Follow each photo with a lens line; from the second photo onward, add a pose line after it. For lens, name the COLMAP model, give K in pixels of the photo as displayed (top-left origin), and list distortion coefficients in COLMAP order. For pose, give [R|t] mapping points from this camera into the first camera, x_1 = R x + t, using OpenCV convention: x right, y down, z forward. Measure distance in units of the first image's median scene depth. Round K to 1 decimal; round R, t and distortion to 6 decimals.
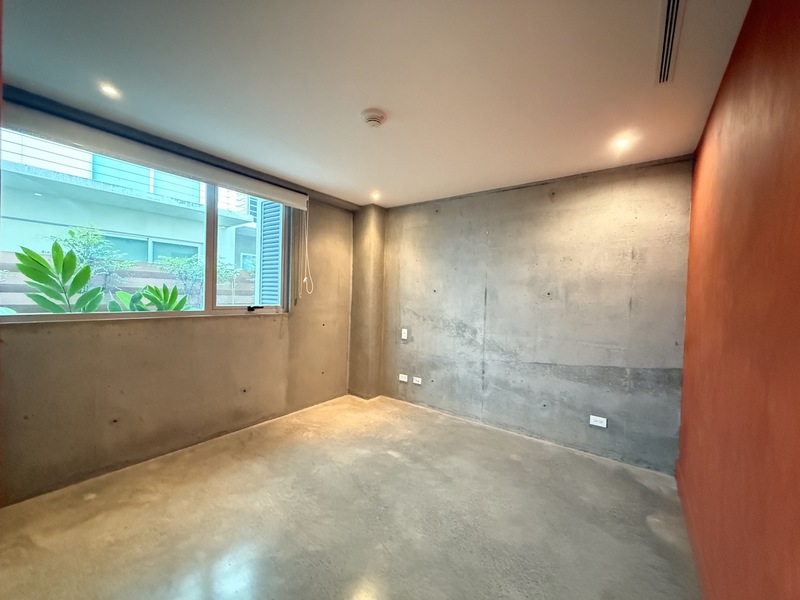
lens RADIAL K [[319.6, 0, 400.0], [0, 319.6, 300.0], [0, 0, 1]] dist [-0.000951, -0.000074]
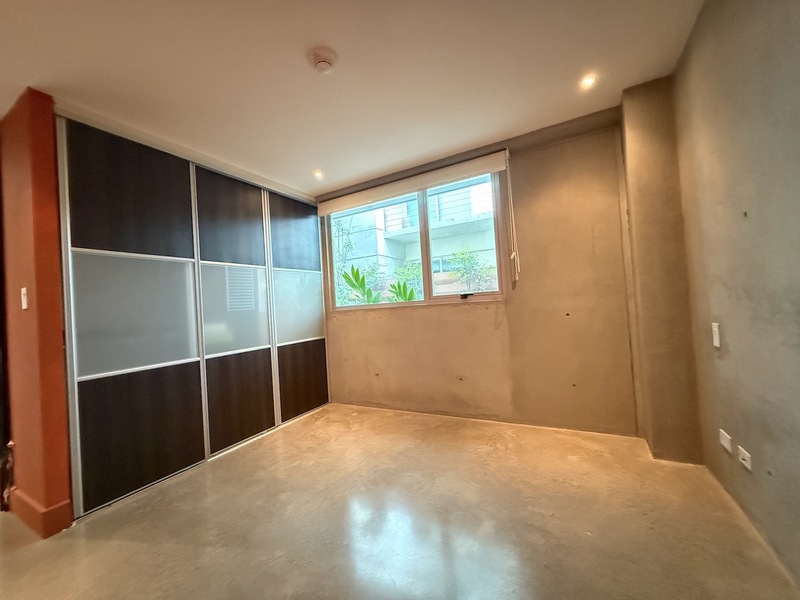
lens RADIAL K [[319.6, 0, 400.0], [0, 319.6, 300.0], [0, 0, 1]] dist [-0.000951, -0.000074]
pose [[0.127717, -0.057294, -0.990154, 0.478032], [0.047575, 0.997535, -0.051585, 0.079277], [0.990669, -0.040518, 0.130128, 0.676648]]
